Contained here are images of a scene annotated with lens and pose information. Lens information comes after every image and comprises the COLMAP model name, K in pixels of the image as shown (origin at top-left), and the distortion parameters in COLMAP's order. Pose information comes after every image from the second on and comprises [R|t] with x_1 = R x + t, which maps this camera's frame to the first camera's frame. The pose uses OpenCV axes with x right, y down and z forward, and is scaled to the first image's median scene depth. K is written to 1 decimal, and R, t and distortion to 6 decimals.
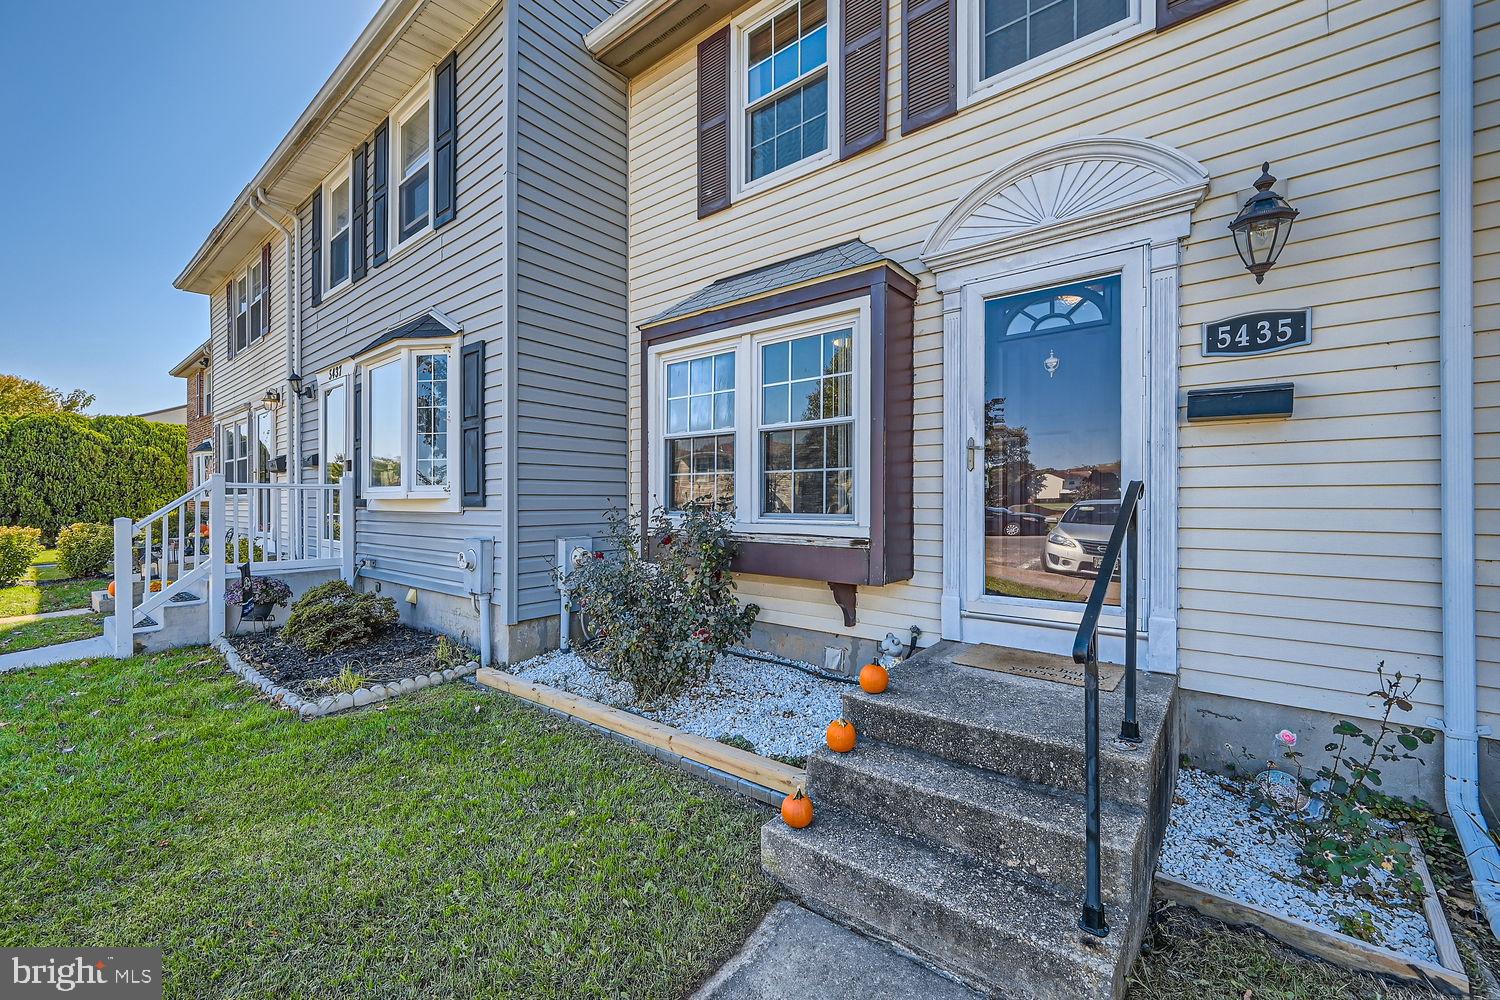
lens RADIAL K [[607.8, 0, 750.0], [0, 607.8, 500.0], [0, 0, 1]] dist [-0.006523, 0.000337]
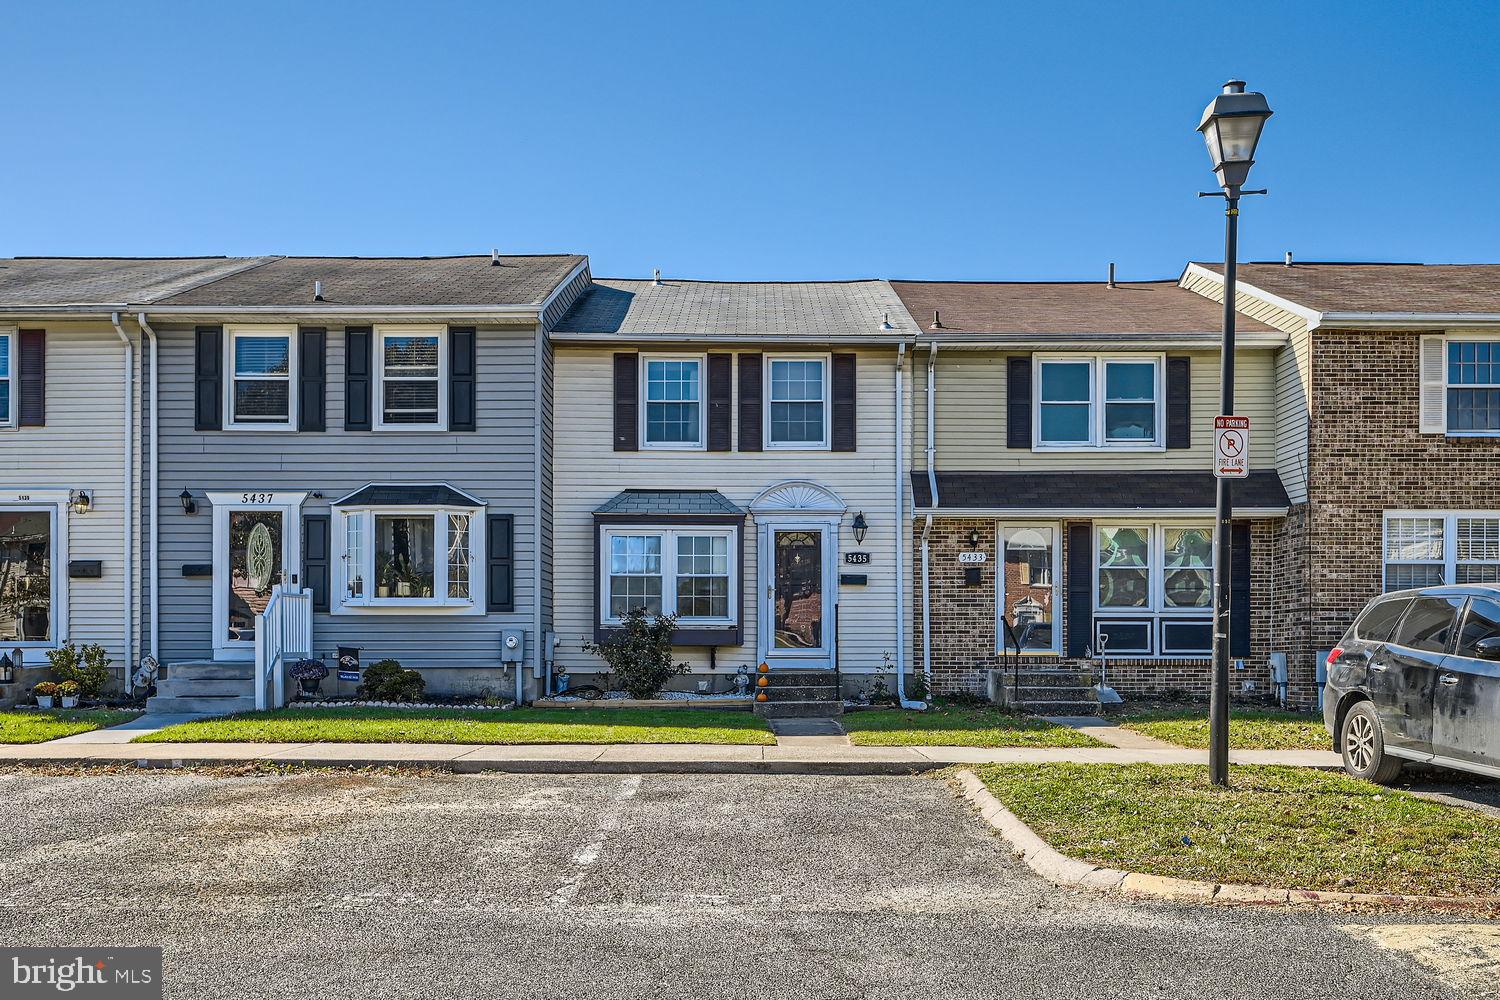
lens RADIAL K [[1317.8, 0, 750.0], [0, 1317.8, 500.0], [0, 0, 1]] dist [-0.002734, -0.000168]
pose [[0.788222, 0.065251, 0.611922, -2.824633], [-0.002891, 0.994744, -0.102349, 0.096210], [-0.615384, 0.078904, 0.784268, -2.999588]]
